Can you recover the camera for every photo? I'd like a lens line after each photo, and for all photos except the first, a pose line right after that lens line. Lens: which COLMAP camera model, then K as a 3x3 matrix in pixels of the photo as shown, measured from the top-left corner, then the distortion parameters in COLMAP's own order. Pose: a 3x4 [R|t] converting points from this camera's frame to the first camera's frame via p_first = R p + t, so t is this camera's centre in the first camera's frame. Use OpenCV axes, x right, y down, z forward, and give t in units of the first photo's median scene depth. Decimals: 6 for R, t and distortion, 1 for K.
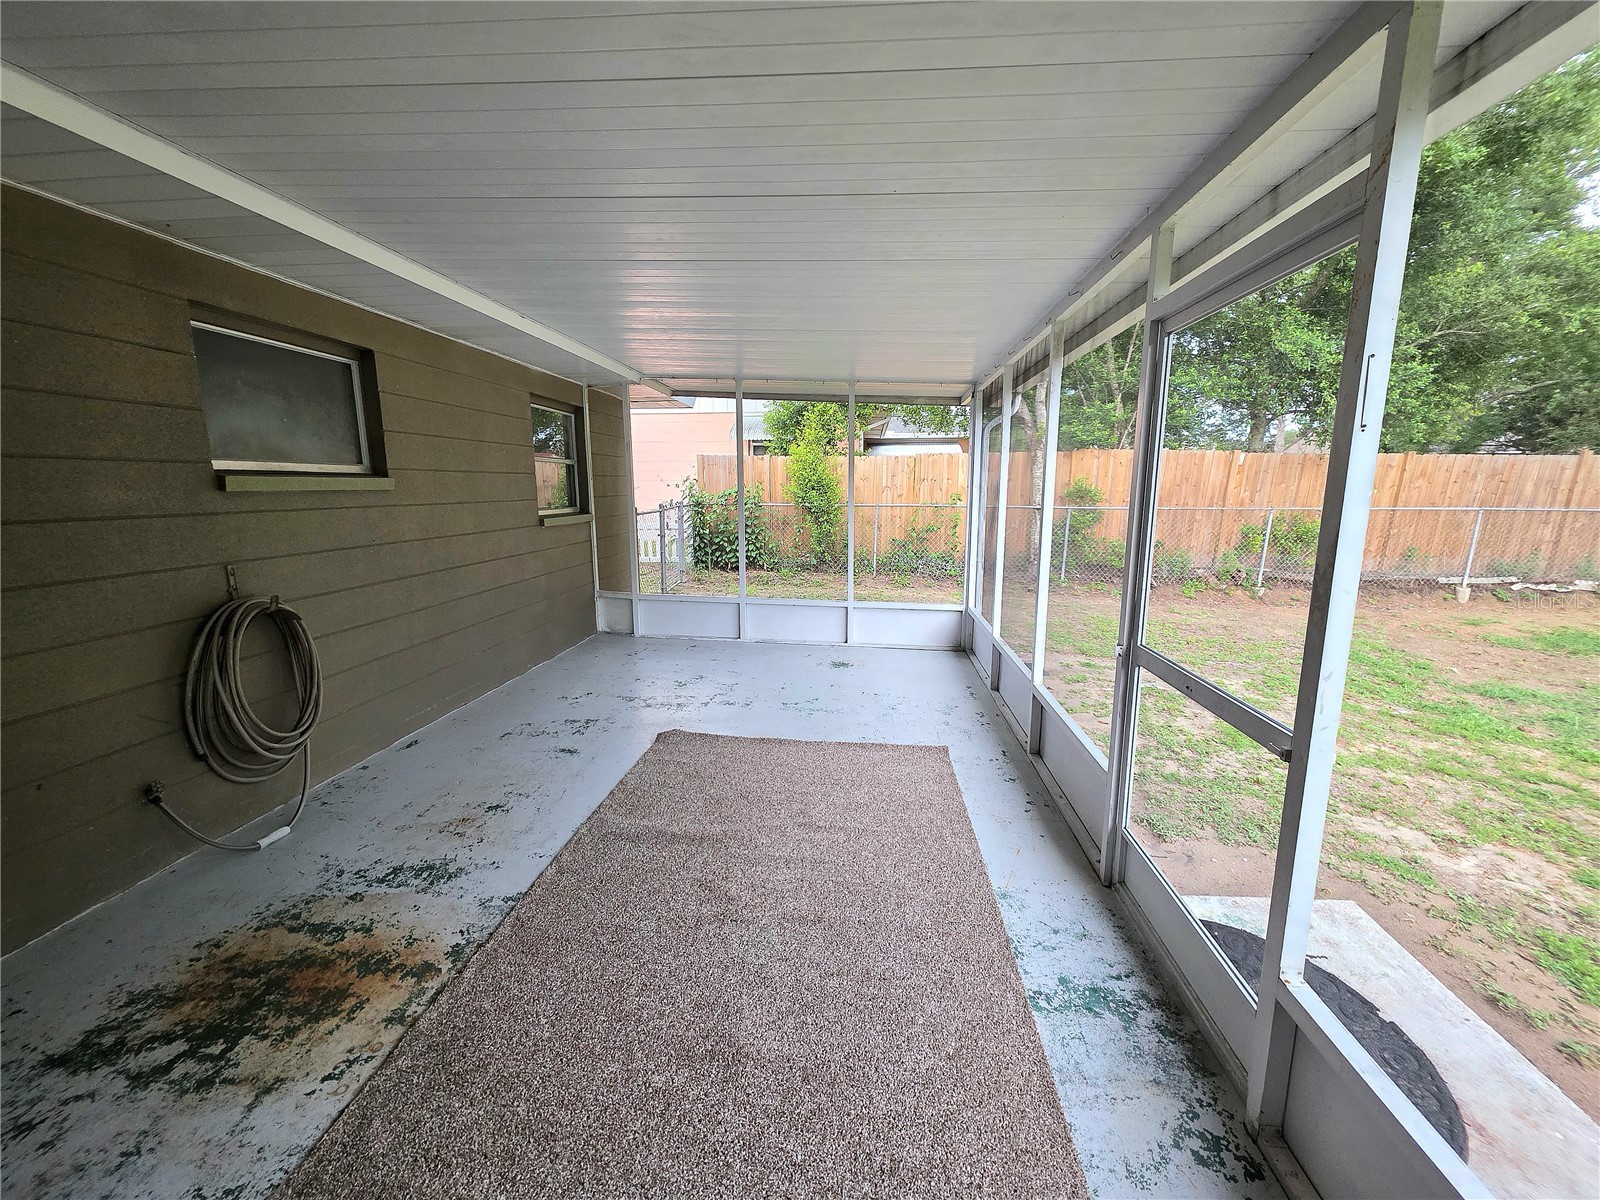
lens RADIAL K [[644.1, 0, 800.0], [0, 644.1, 600.0], [0, 0, 1]] dist [0.000216, -0.000035]
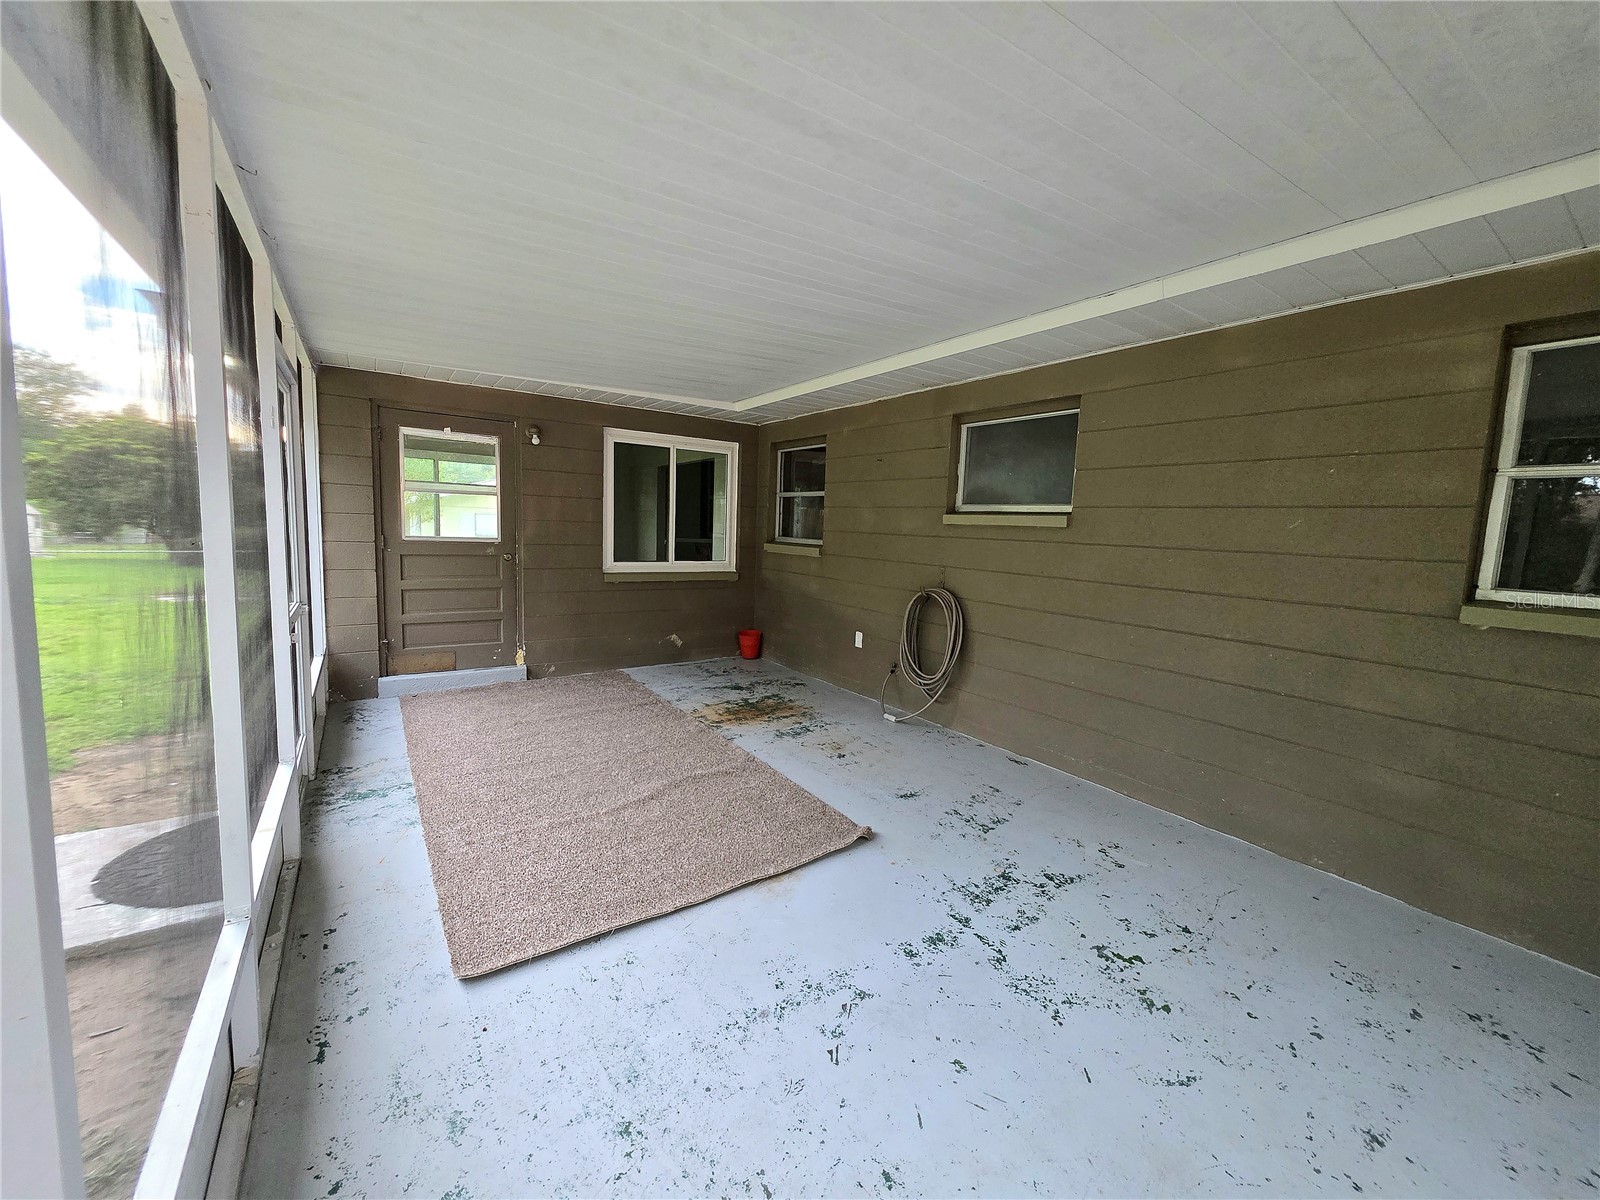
lens RADIAL K [[644.1, 0, 800.0], [0, 644.1, 600.0], [0, 0, 1]] dist [0.000216, -0.000035]
pose [[-0.770025, 0.045854, -0.636364, 0.513306], [-0.149079, 0.956873, 0.249340, -0.370478], [0.620353, 0.286867, -0.729980, 2.253723]]
